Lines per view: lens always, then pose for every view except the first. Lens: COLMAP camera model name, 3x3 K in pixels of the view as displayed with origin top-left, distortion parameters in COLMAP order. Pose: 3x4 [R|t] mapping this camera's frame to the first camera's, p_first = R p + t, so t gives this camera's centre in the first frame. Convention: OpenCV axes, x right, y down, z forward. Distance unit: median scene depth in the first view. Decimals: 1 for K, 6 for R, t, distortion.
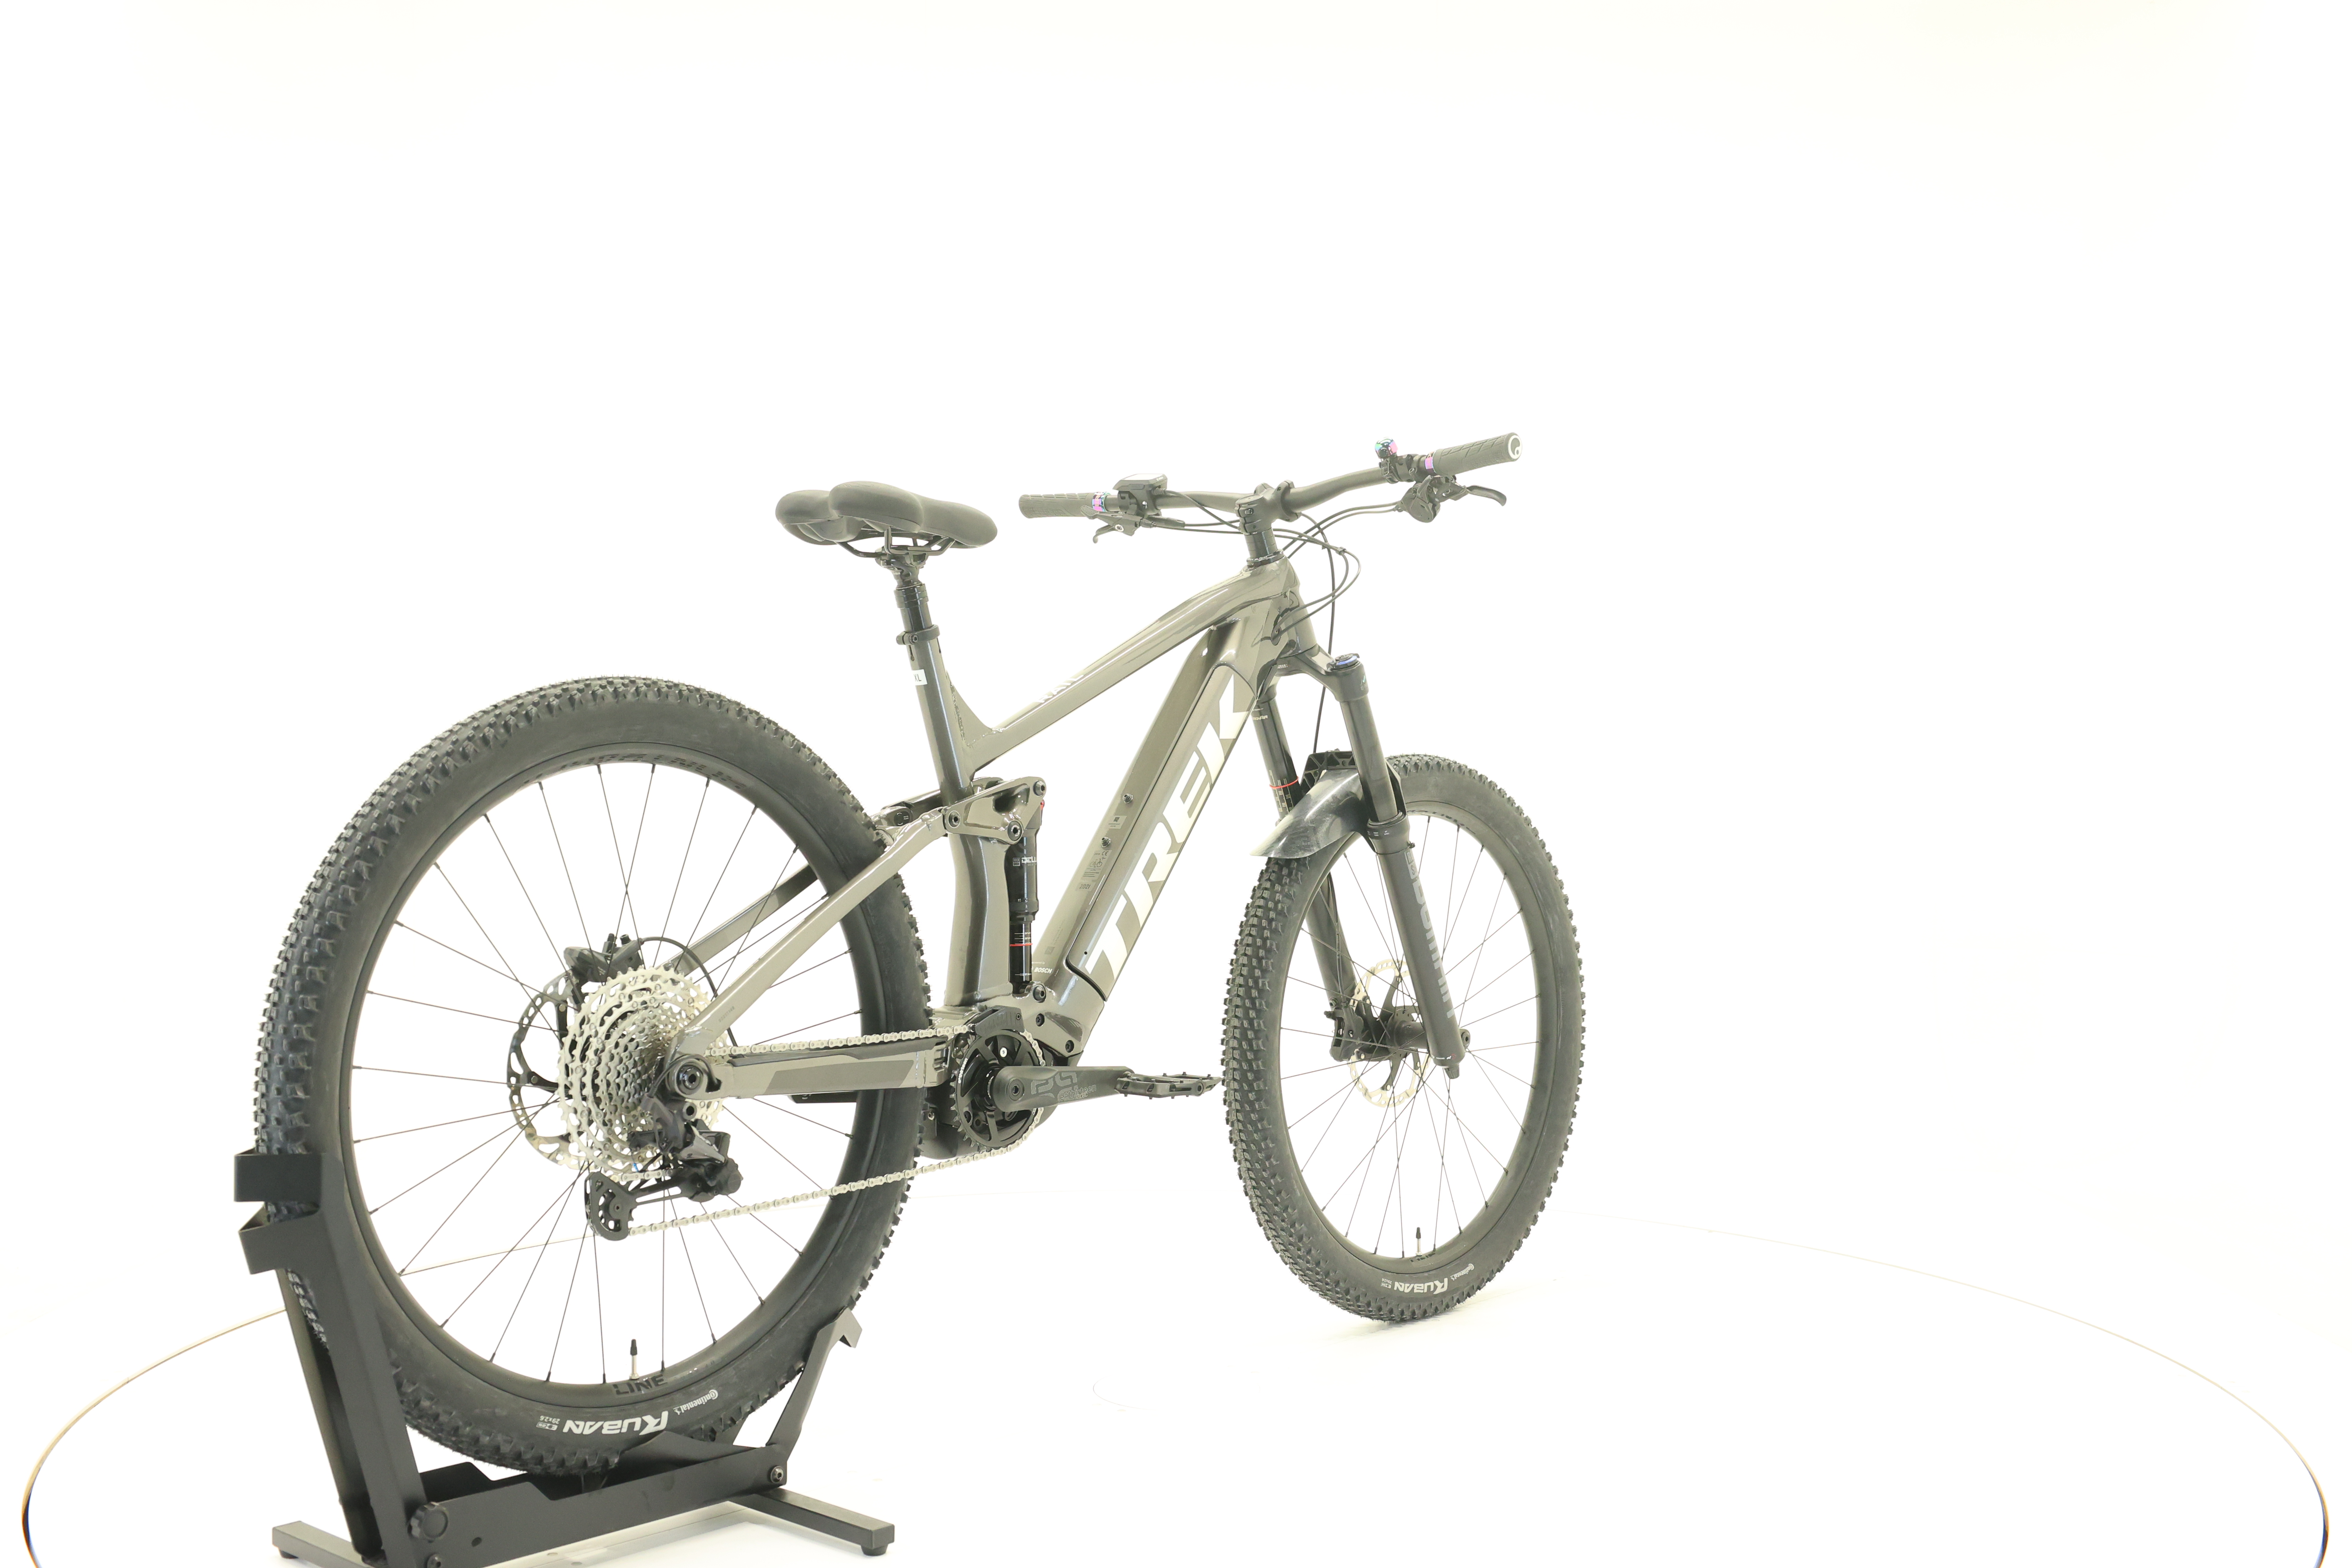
lens RADIAL K [[2485.1, 0, 1167.7], [0, 2485.1, 770.3], [0, 0, 1]] dist [0.007957, 0.000000]
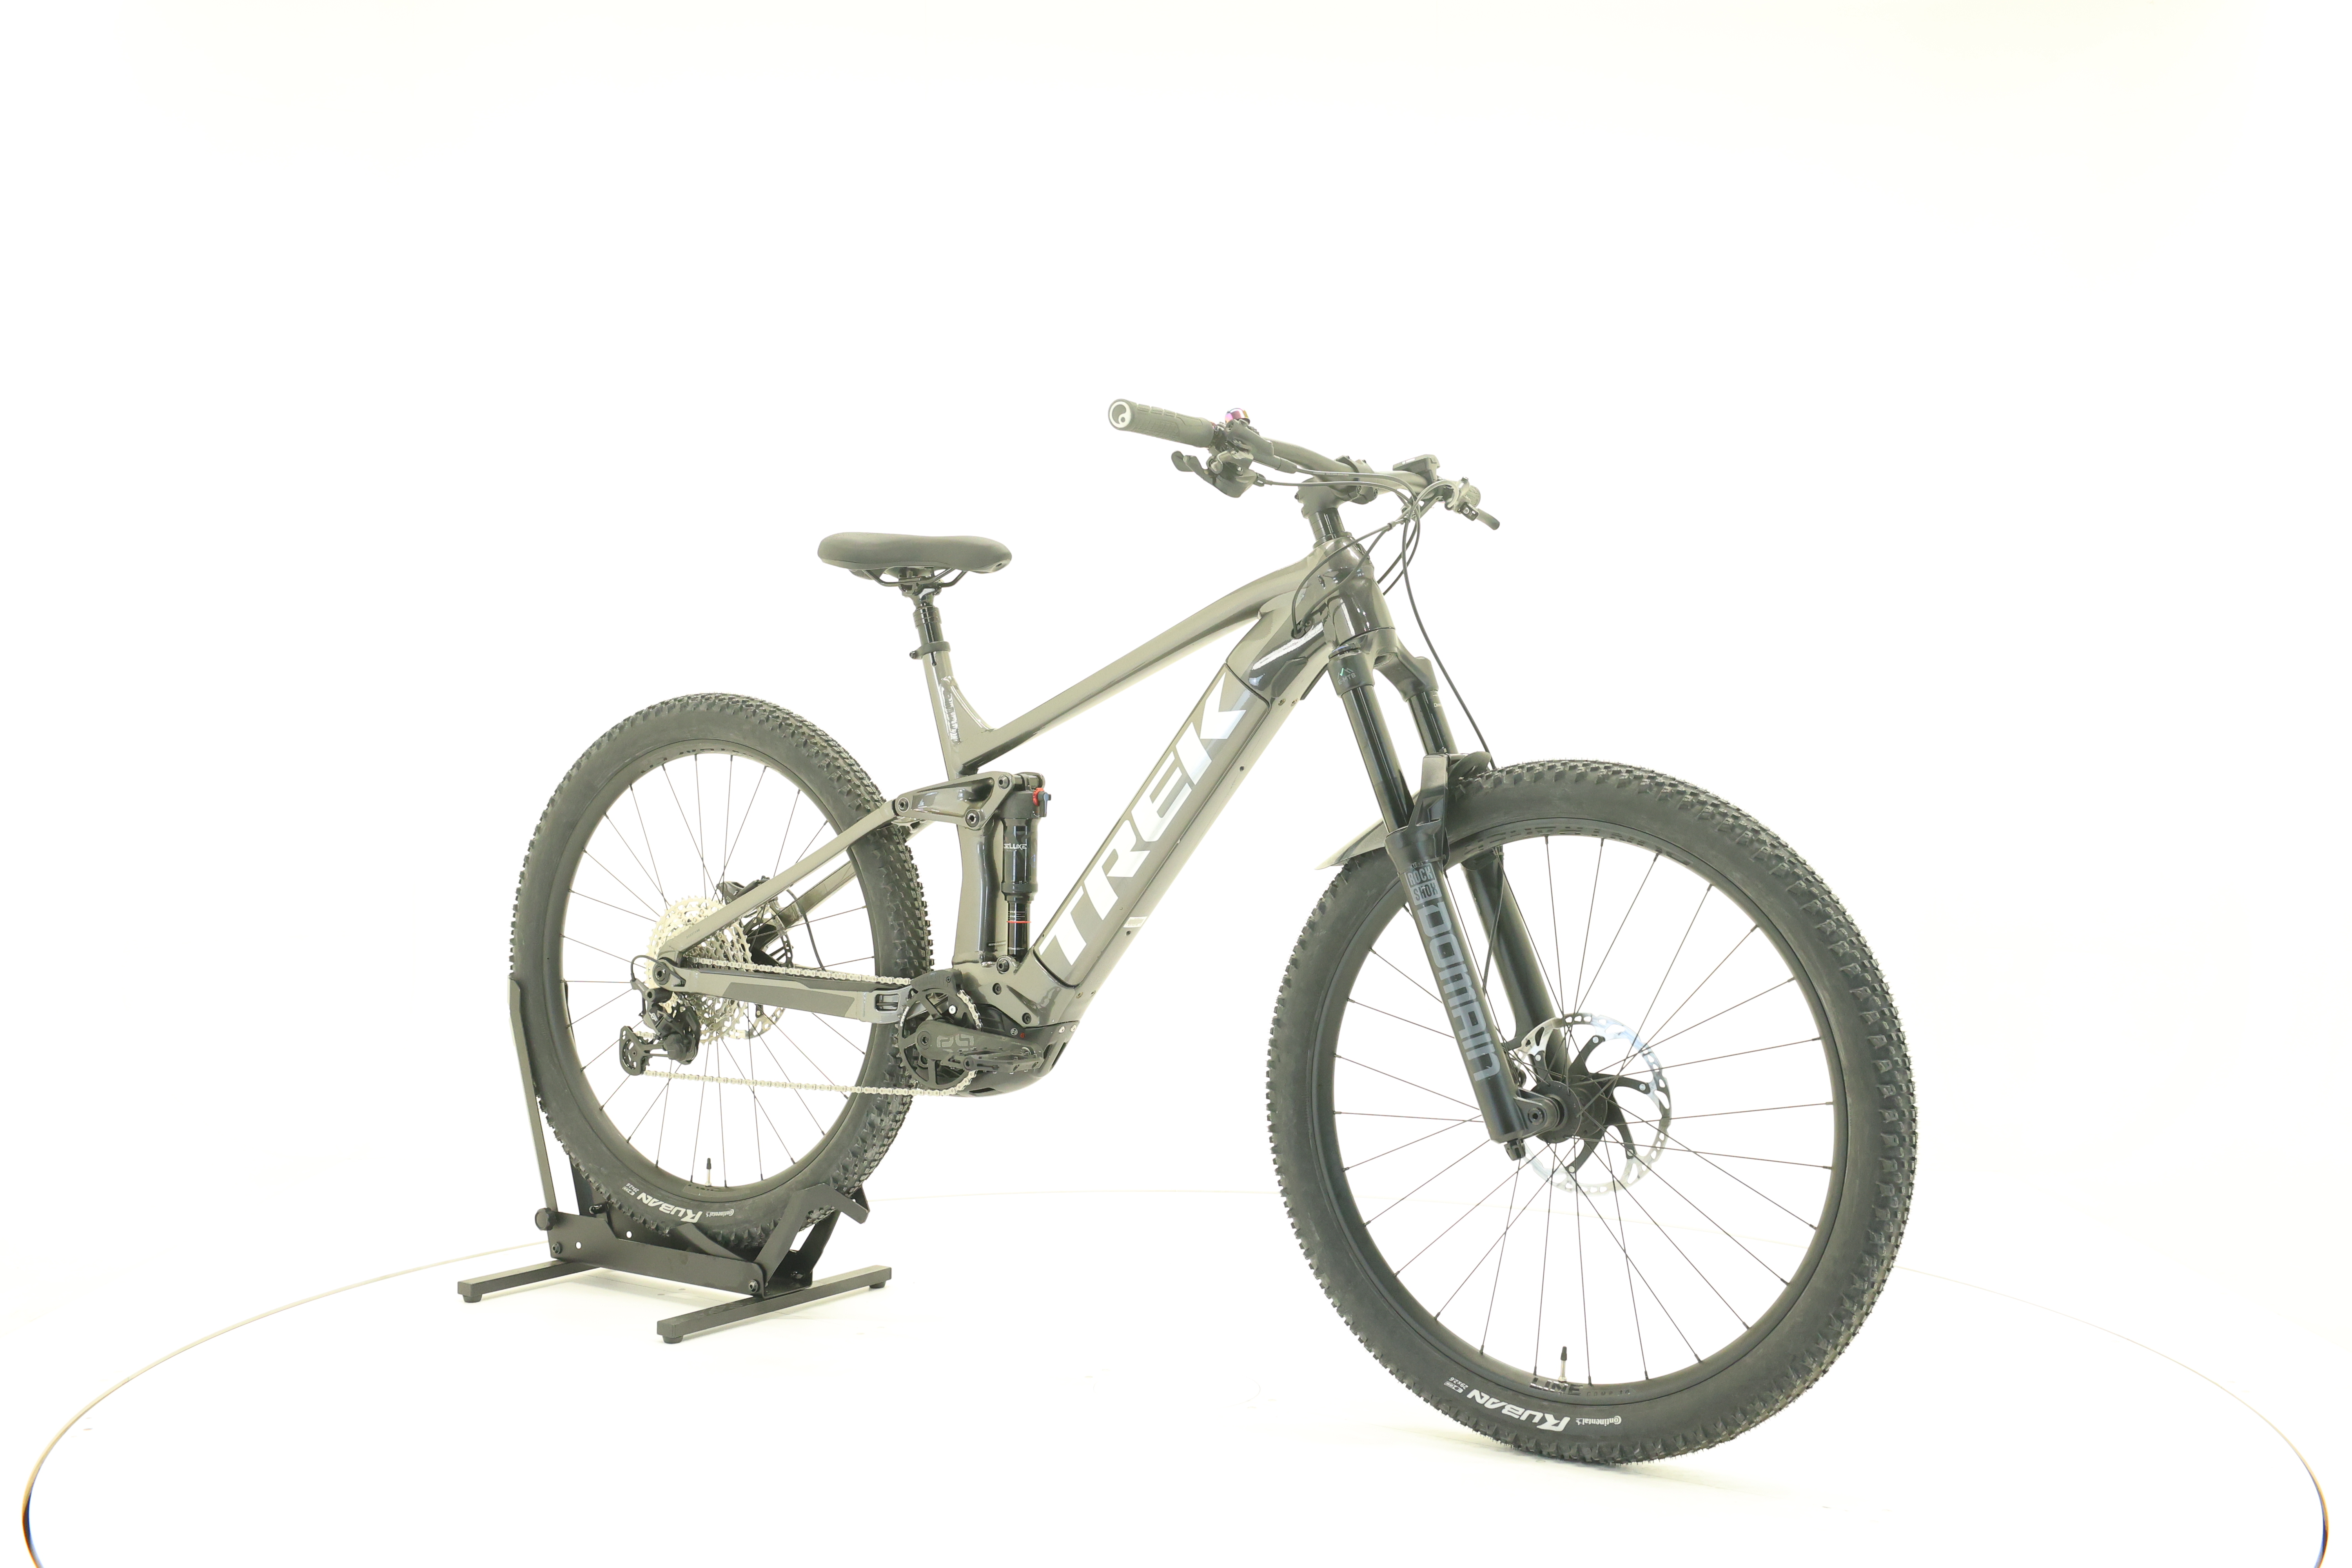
lens RADIAL K [[2485.1, 0, 1168.6], [0, 2485.1, 778.7], [0, 0, 1]] dist [0.007957, 0.000000]
pose [[0.137159, 0.015396, -0.990429, 1.092937], [-0.017362, 0.999763, 0.013137, -0.010587], [0.990397, 0.015394, 0.137394, 0.944194]]
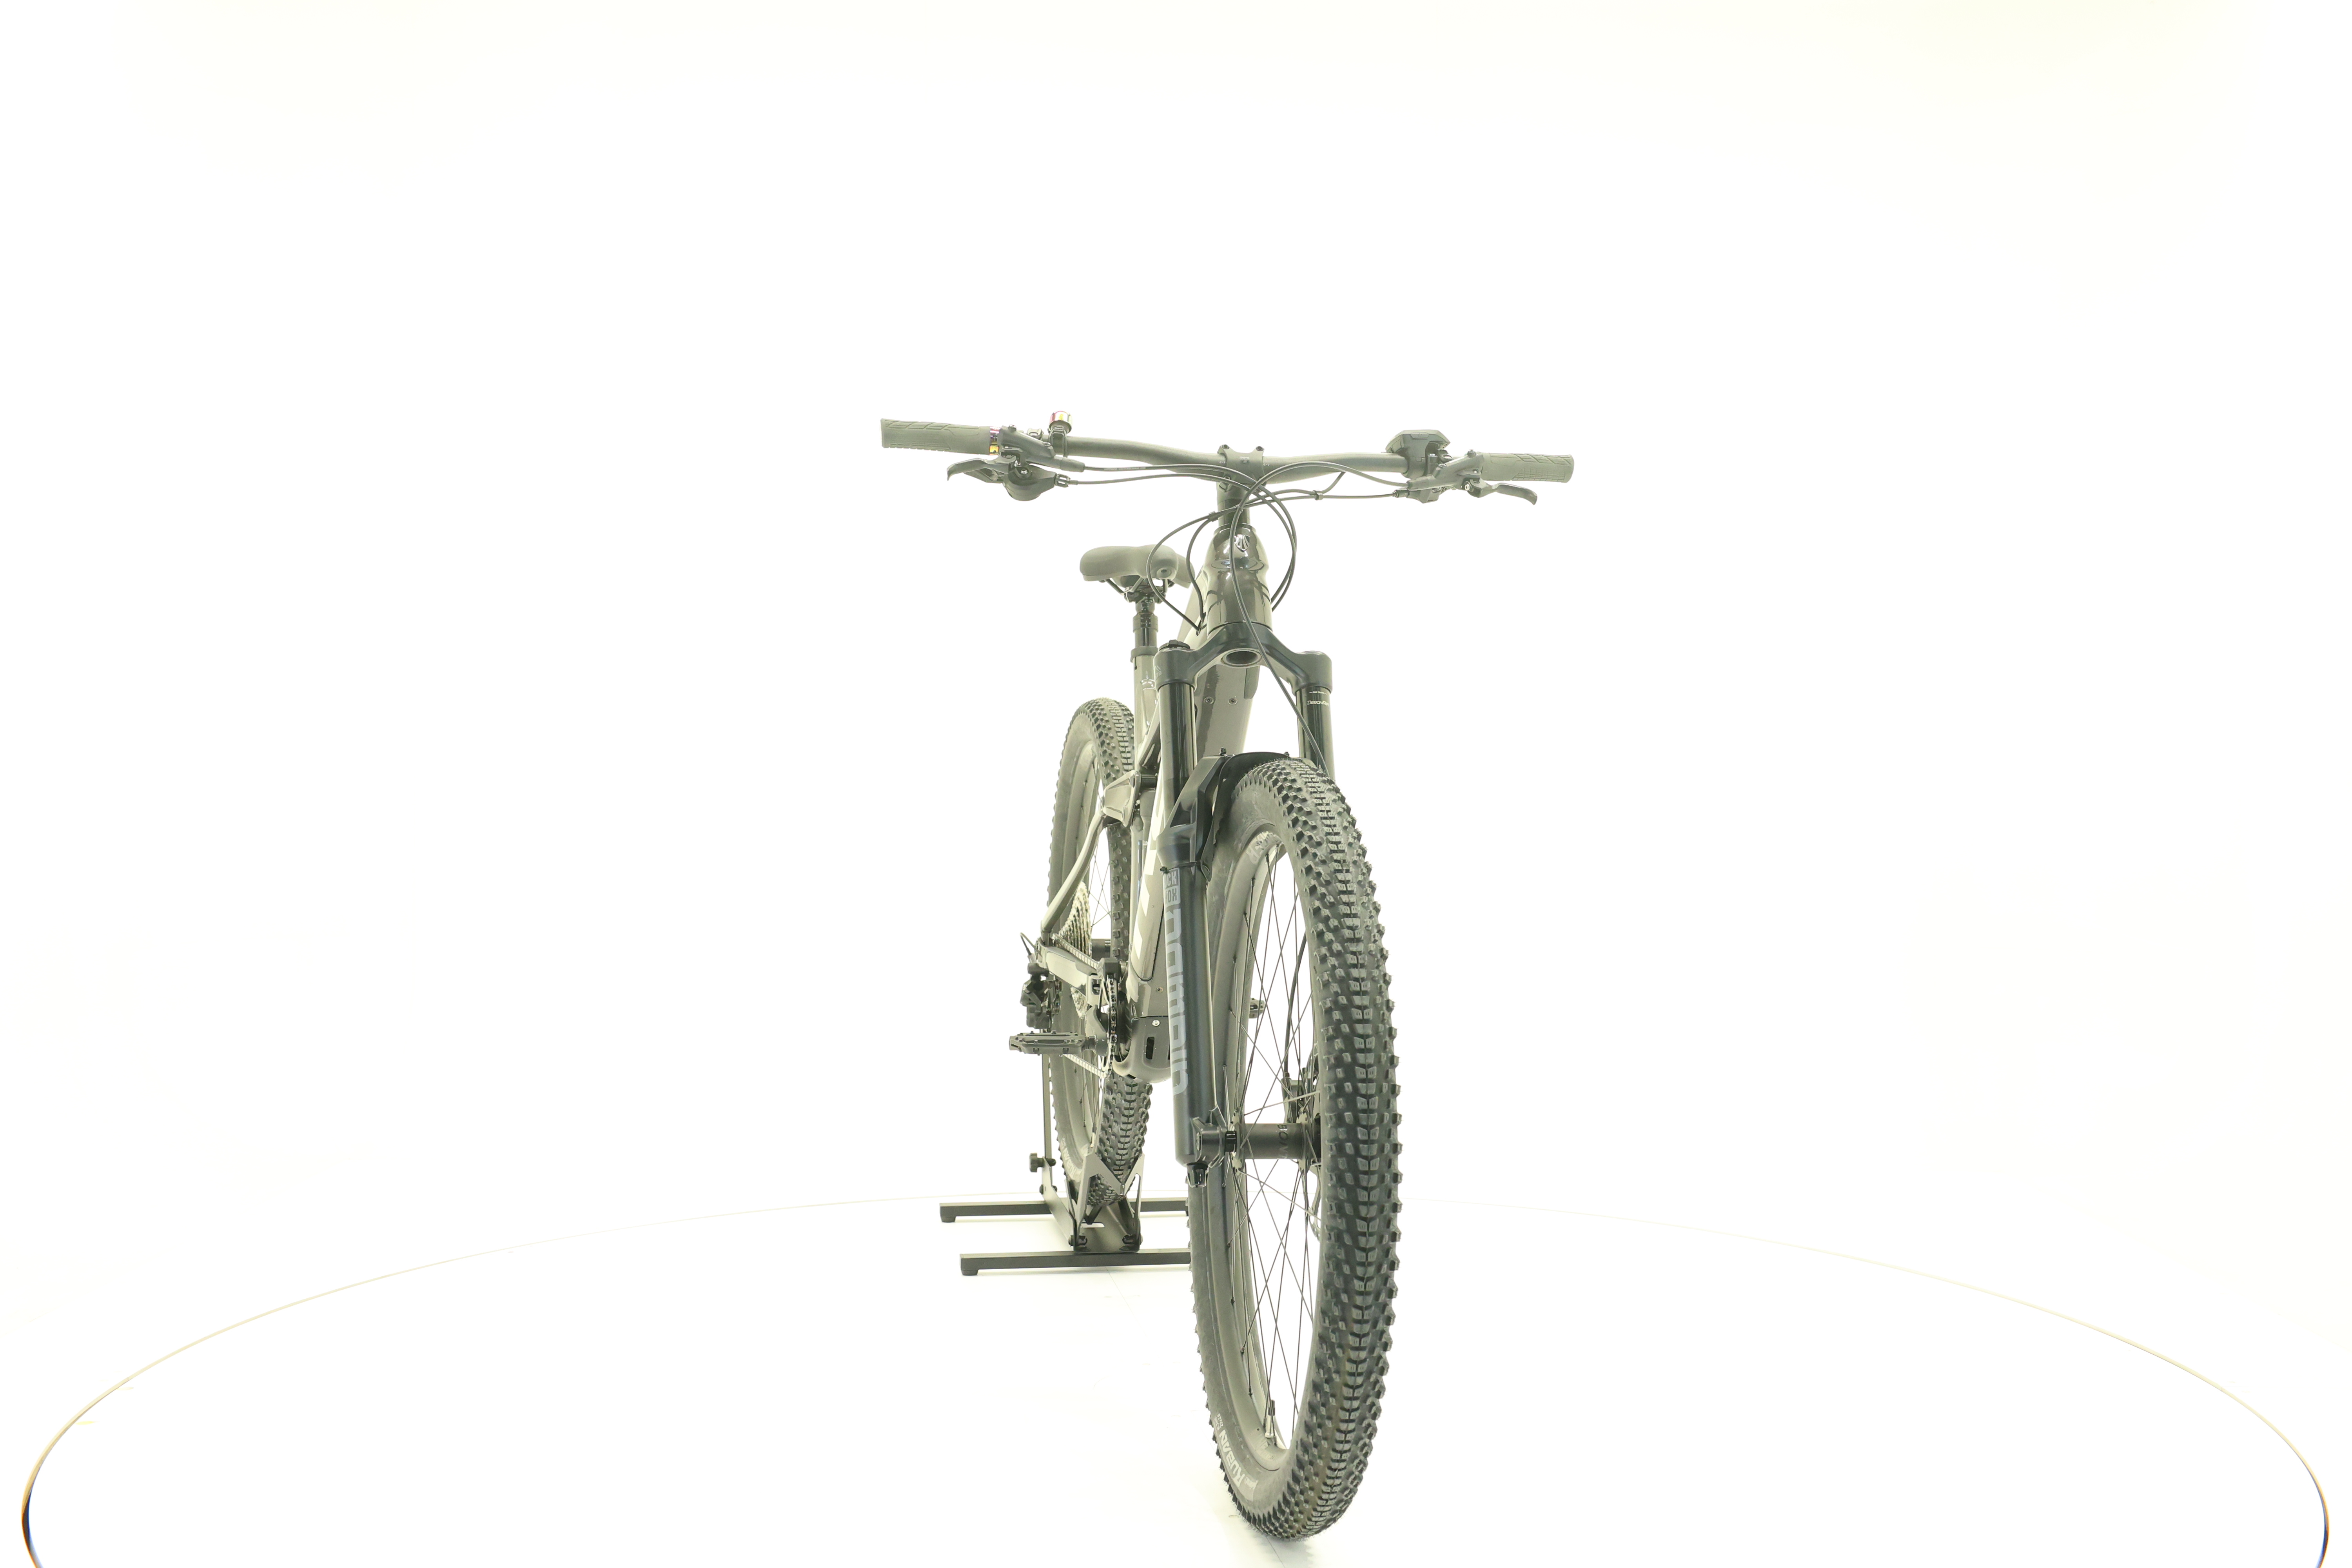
lens RADIAL K [[2485.1, 0, 1180.4], [0, 2485.1, 780.6], [0, 0, 1]] dist [0.007957, 0.000000]
pose [[-0.620143, 0.010609, -0.784417, 0.865734], [-0.015594, 0.999544, 0.025846, -0.023776], [0.784334, 0.028261, -0.619695, 1.780881]]
